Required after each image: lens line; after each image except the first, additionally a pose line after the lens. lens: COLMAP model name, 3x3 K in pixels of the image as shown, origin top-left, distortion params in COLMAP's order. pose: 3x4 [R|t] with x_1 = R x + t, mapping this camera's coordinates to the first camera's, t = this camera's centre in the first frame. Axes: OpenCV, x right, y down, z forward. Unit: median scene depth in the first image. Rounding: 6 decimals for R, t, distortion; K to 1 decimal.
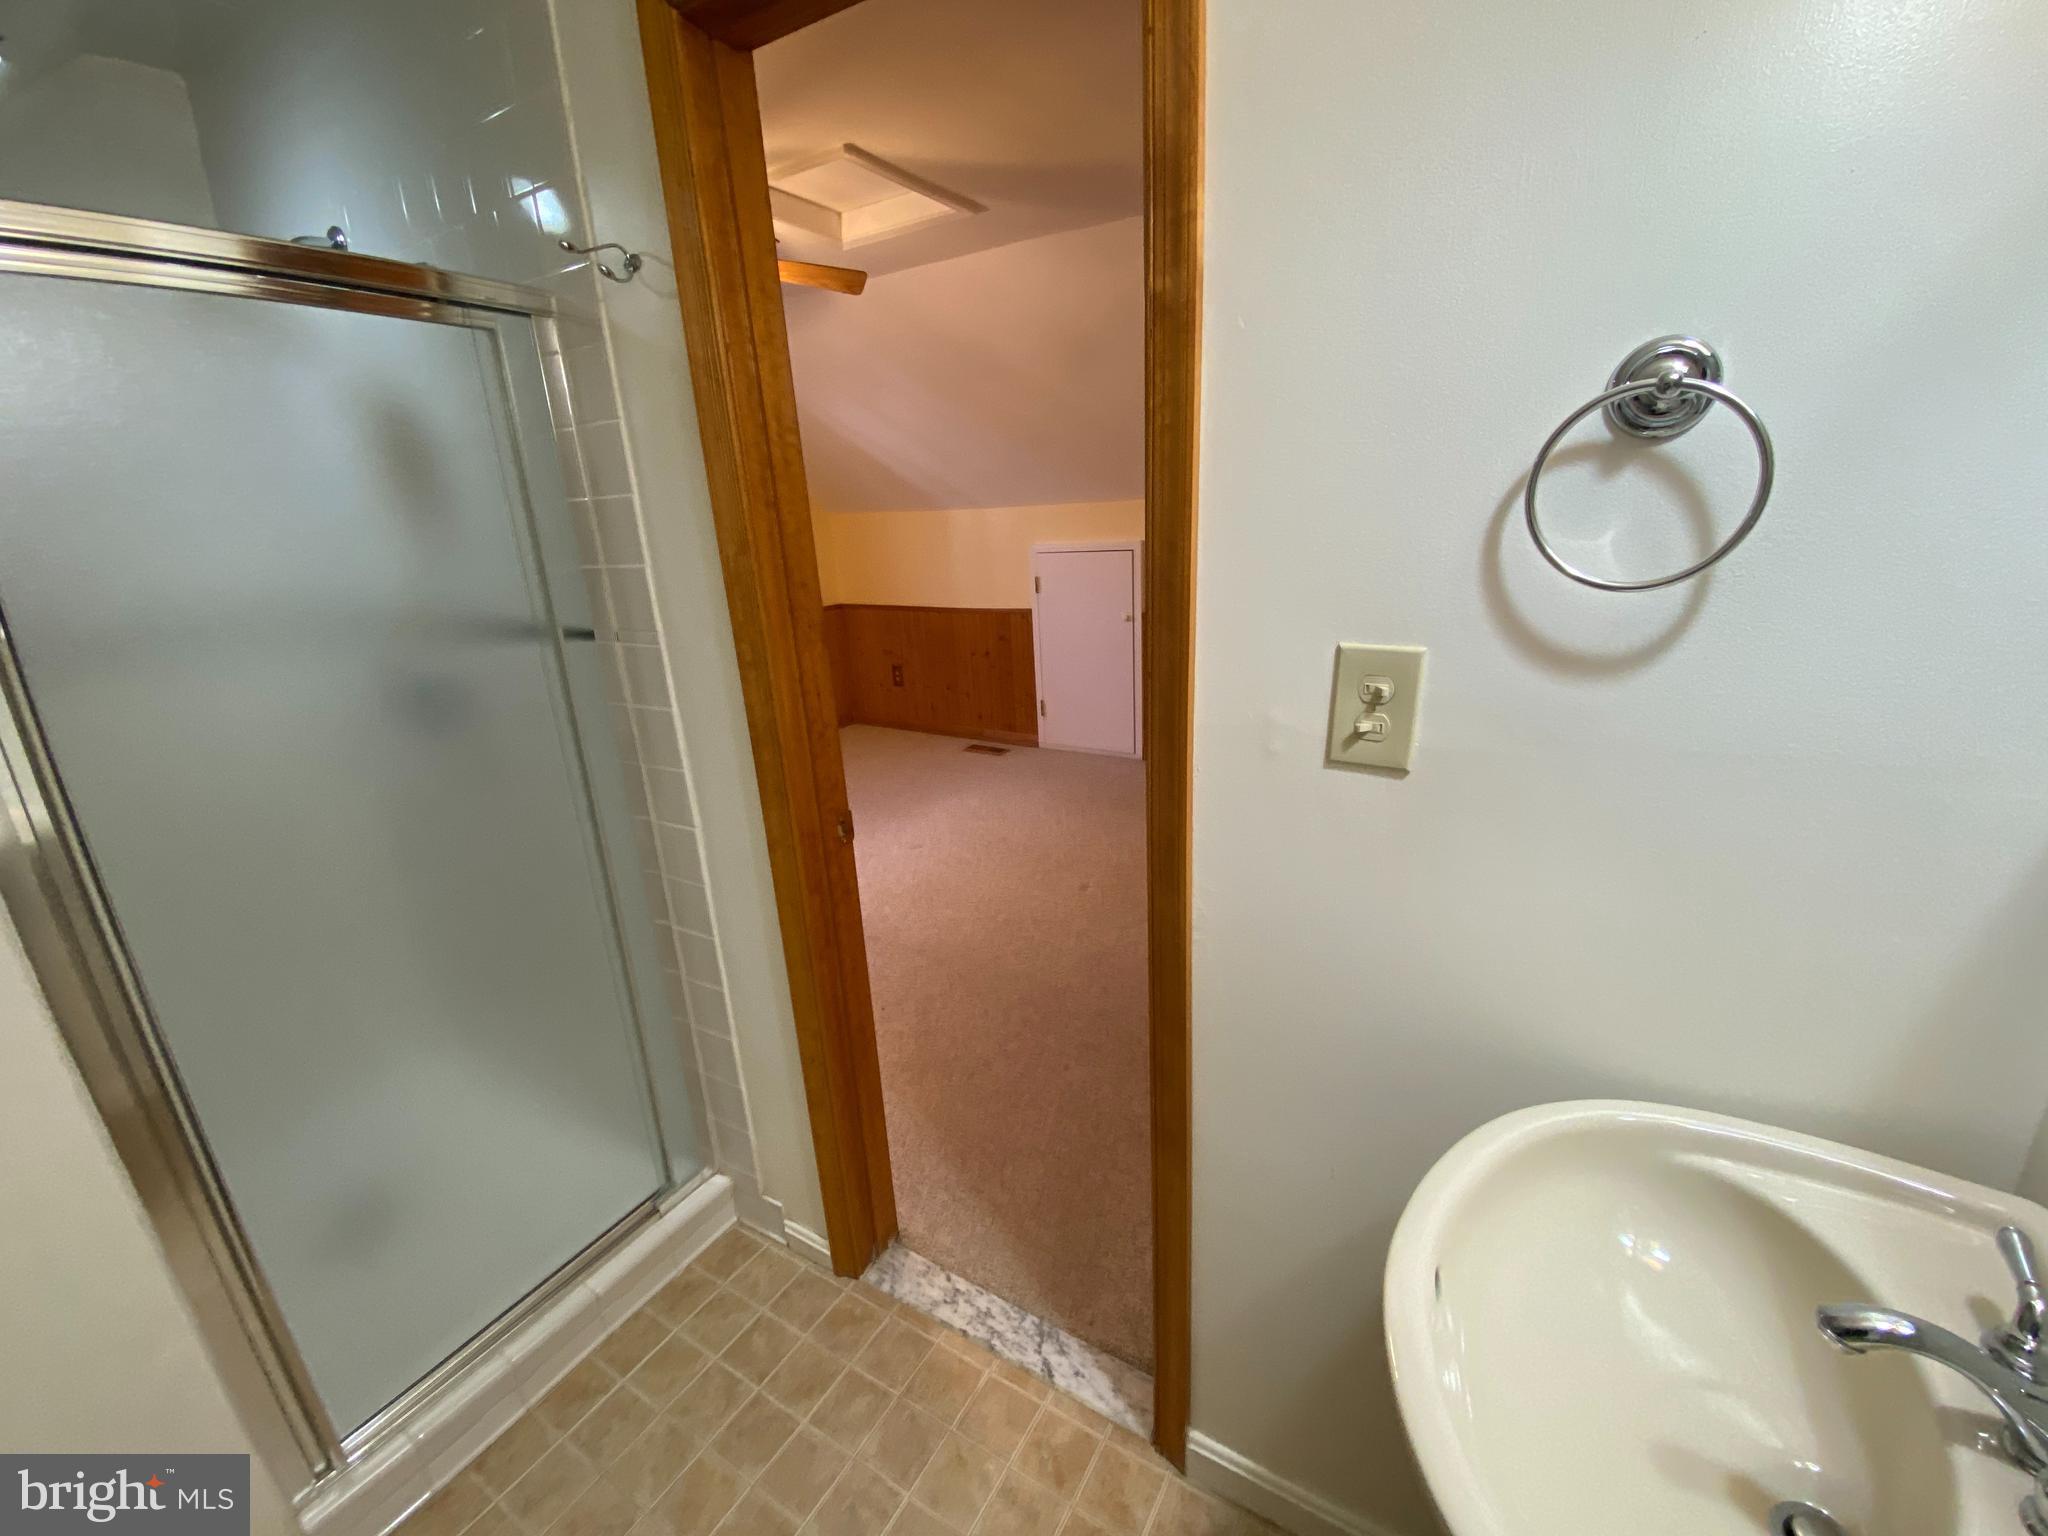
lens RADIAL K [[840.4, 0, 1024.8], [0, 840.4, 763.2], [0, 0, 1]] dist [0.045417, -0.026539]
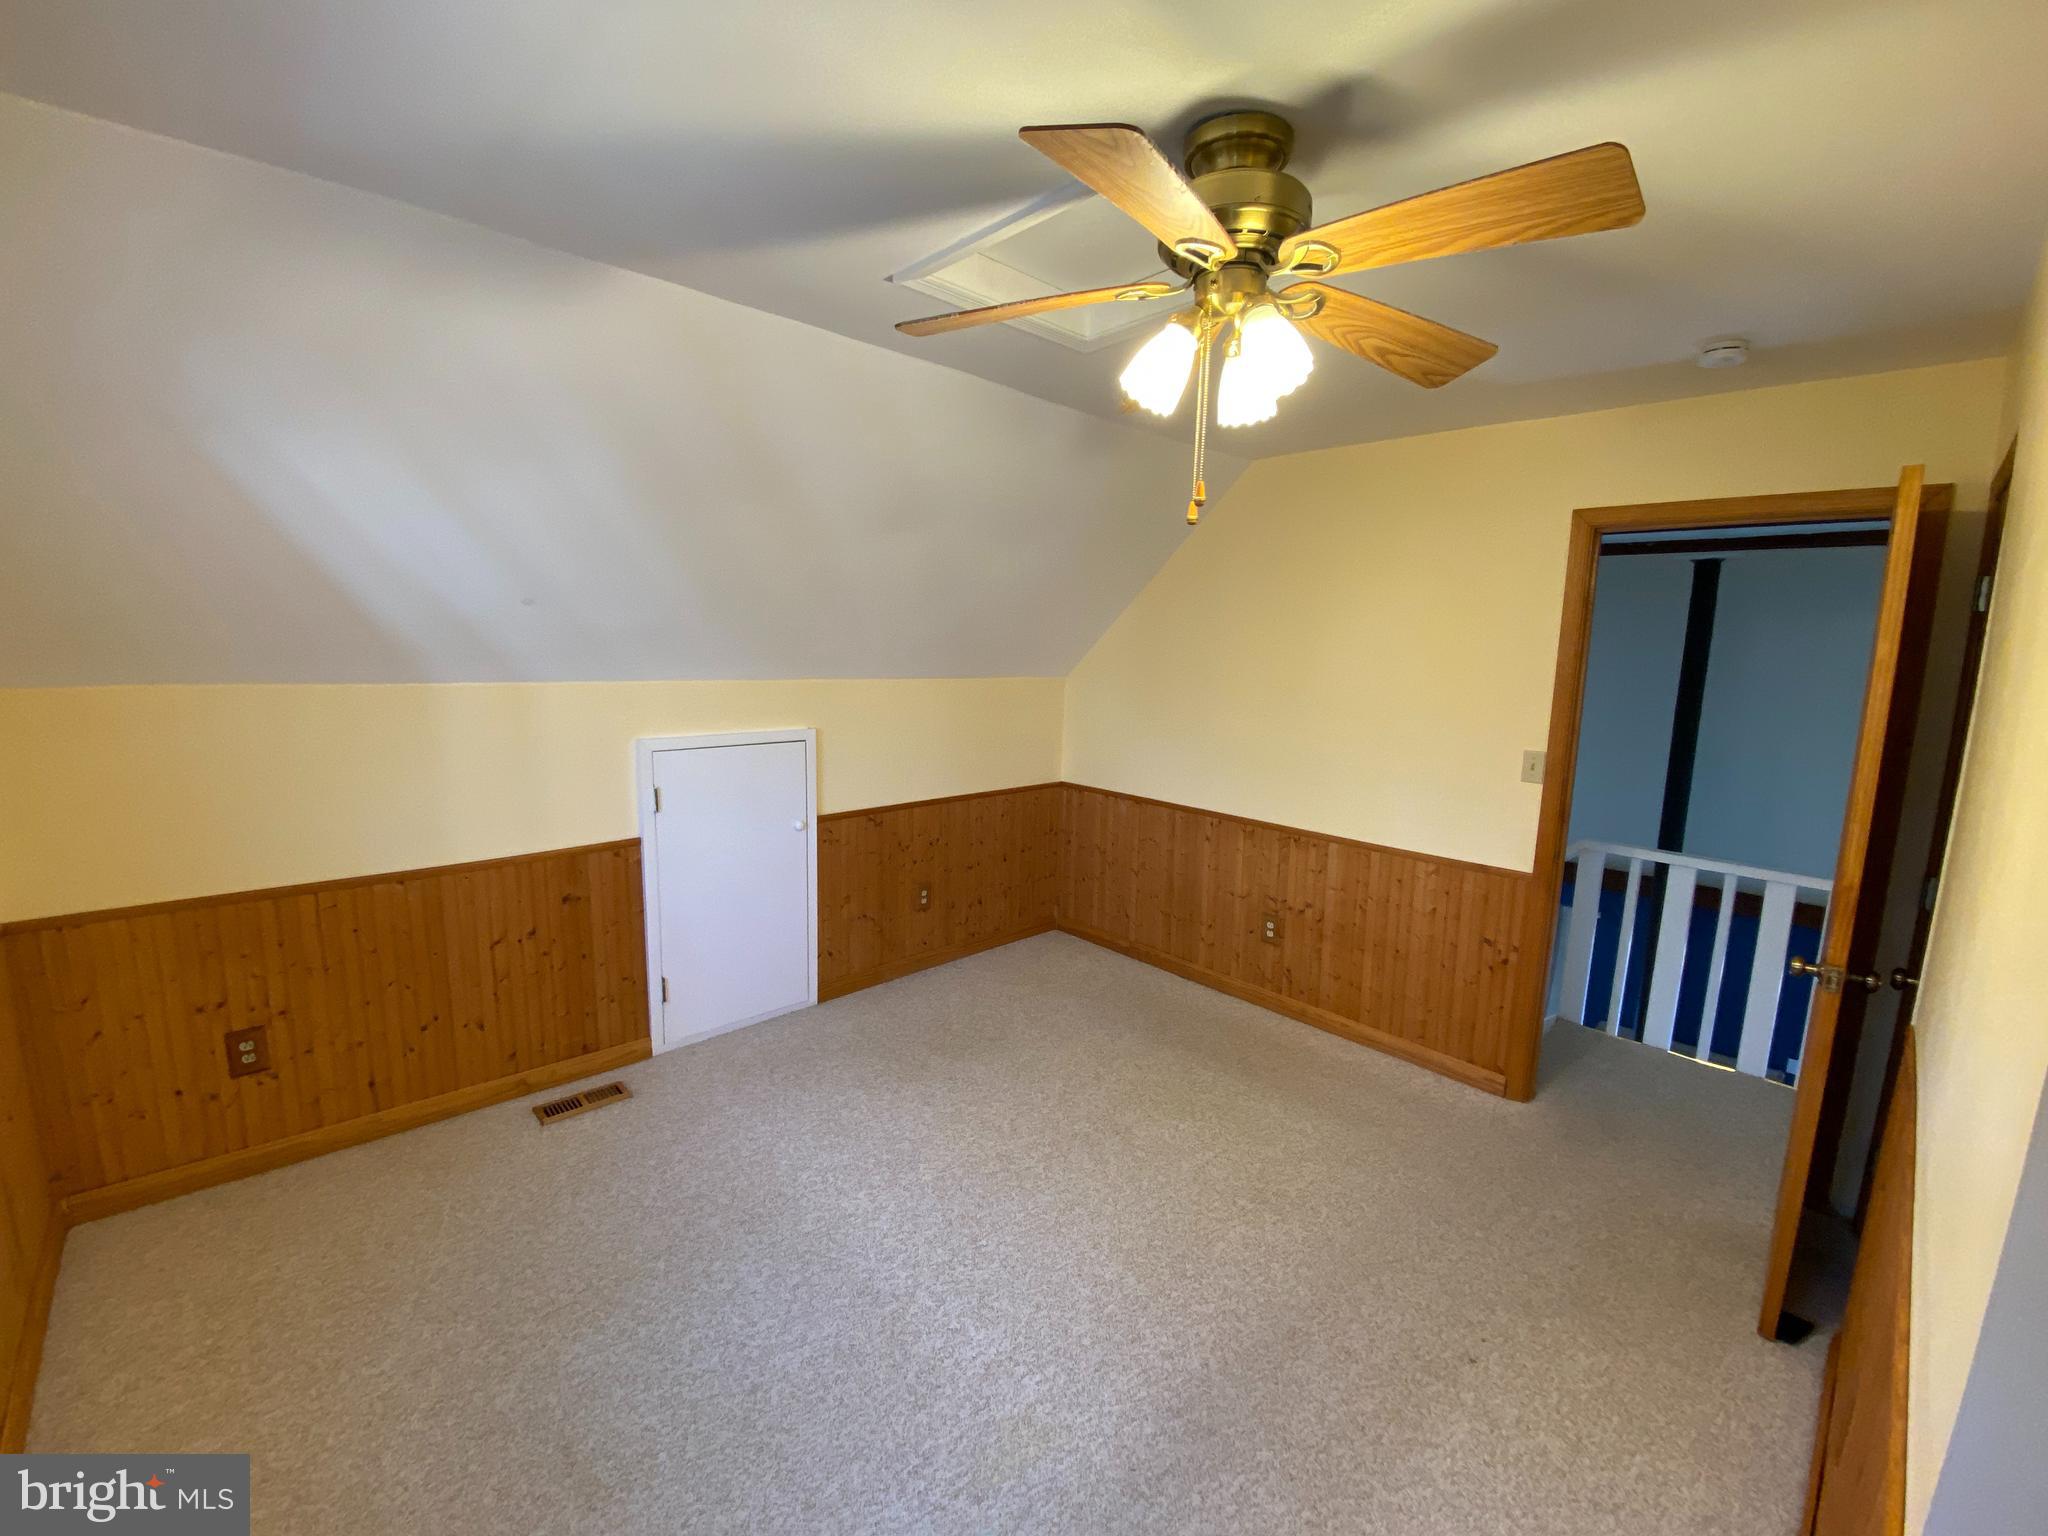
lens RADIAL K [[840.4, 0, 1024.8], [0, 840.4, 763.2], [0, 0, 1]] dist [0.045417, -0.026539]
pose [[0.252772, -0.081698, 0.964070, -0.504122], [0.242692, 0.969926, 0.018562, -0.174933], [-0.936593, 0.229281, 0.264998, 0.540957]]
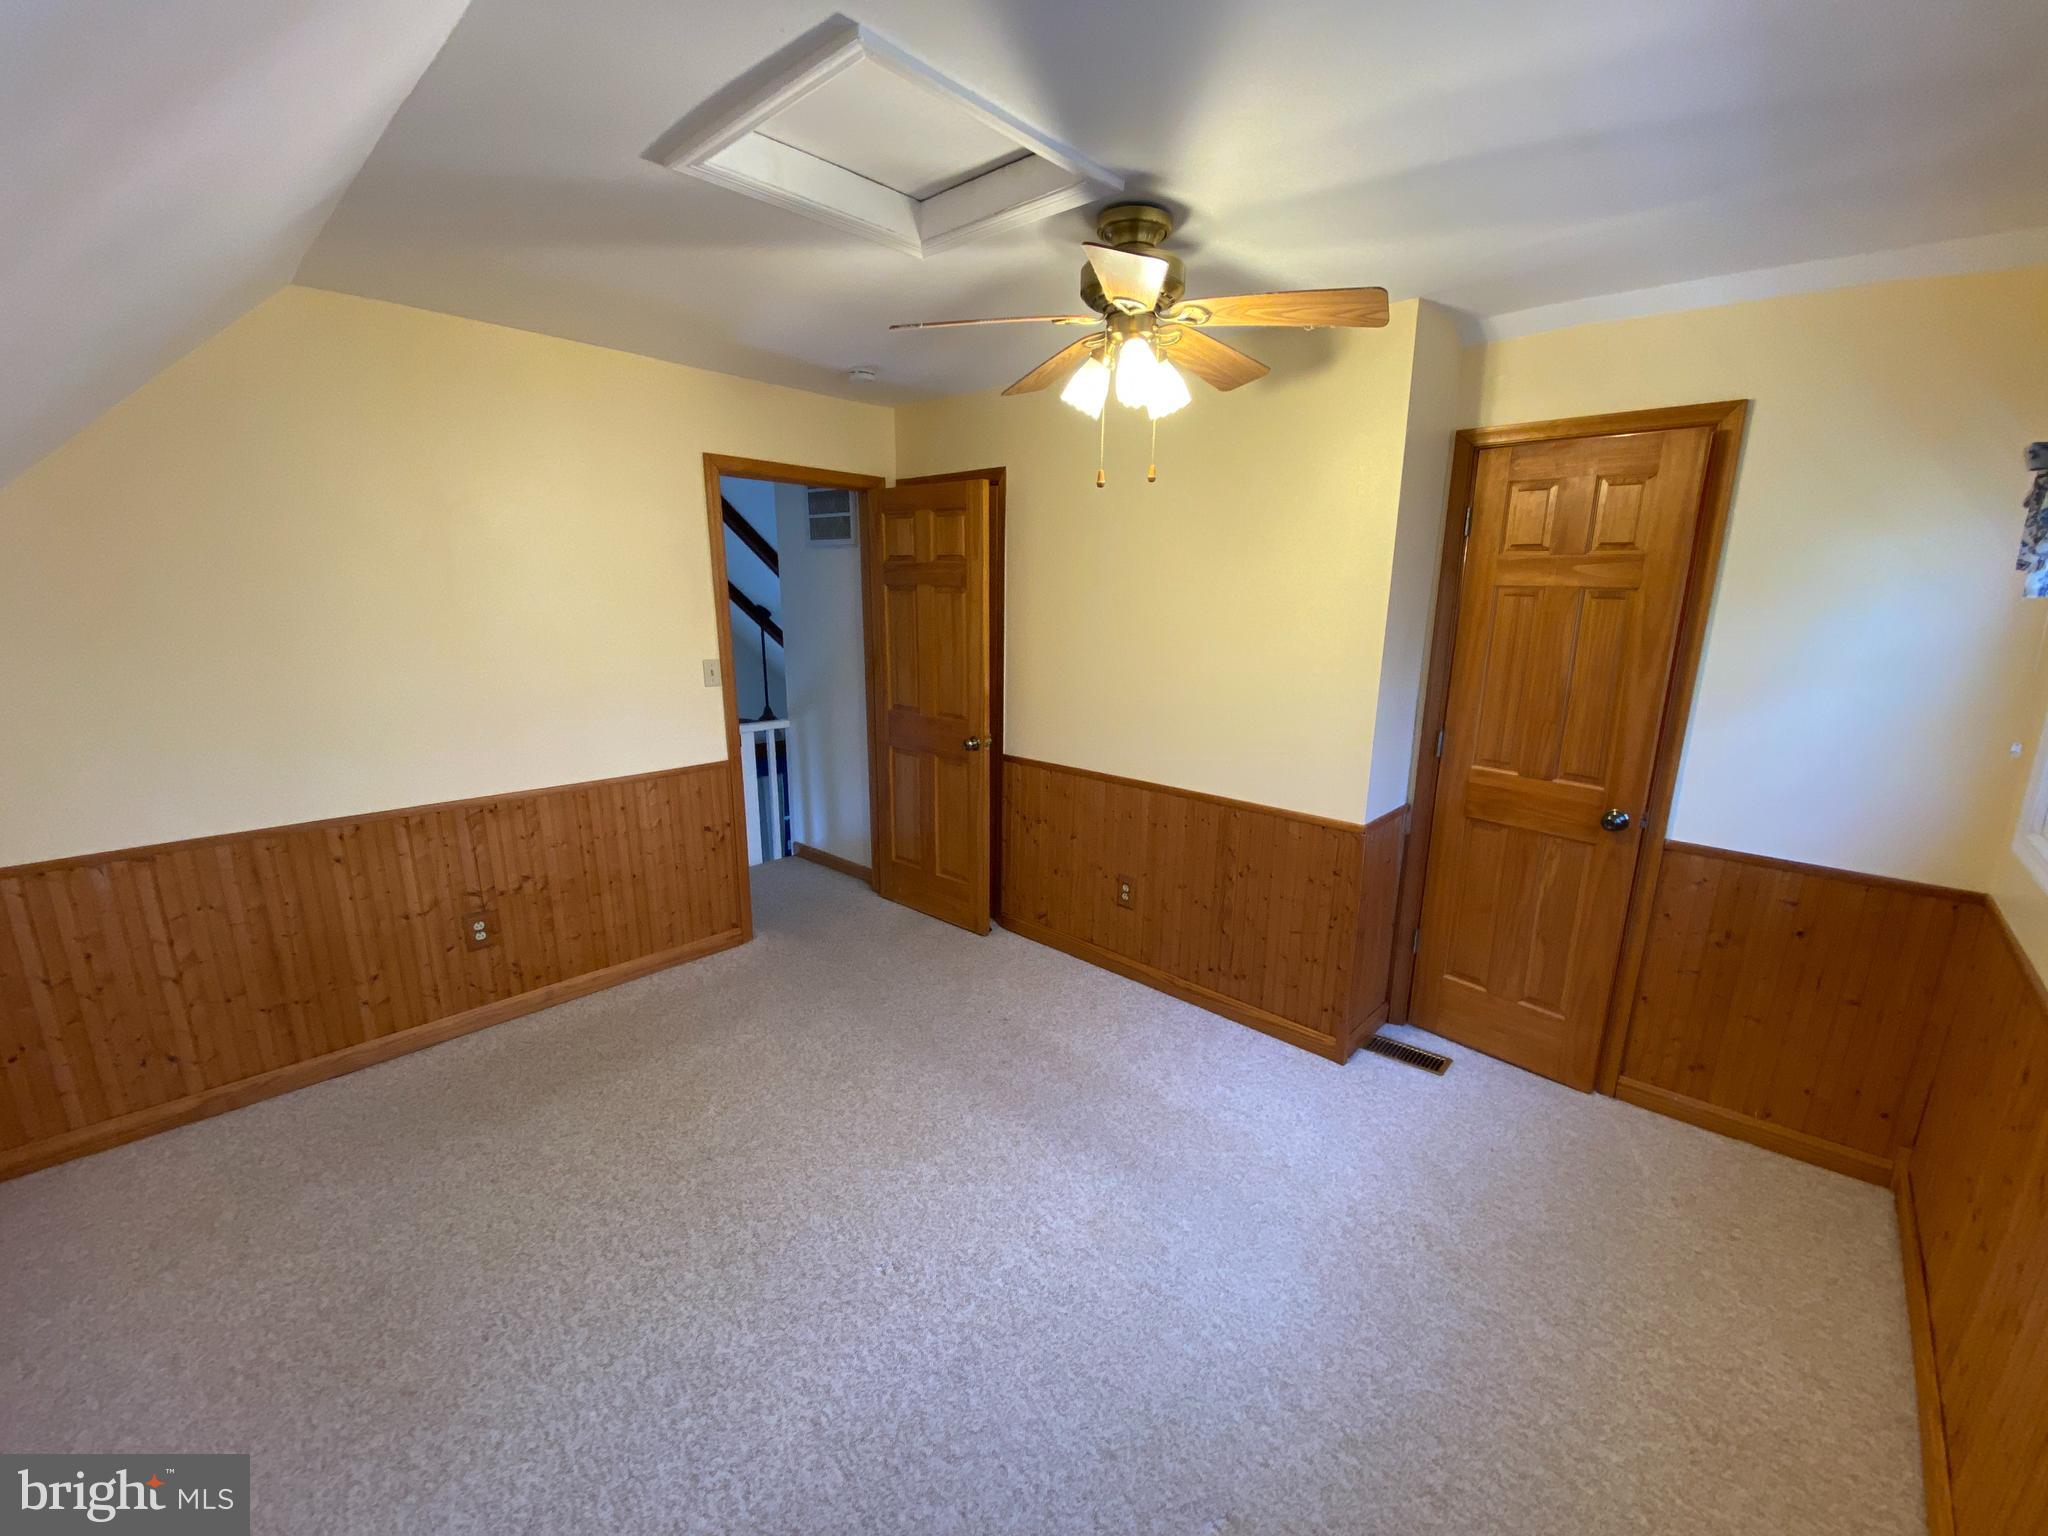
lens RADIAL K [[840.4, 0, 1024.8], [0, 840.4, 763.2], [0, 0, 1]] dist [0.045417, -0.026539]
pose [[-0.980195, 0.000998, 0.198032, -0.238194], [0.095400, 0.878688, 0.467768, -0.312279], [-0.173542, 0.477396, -0.861380, 0.959532]]
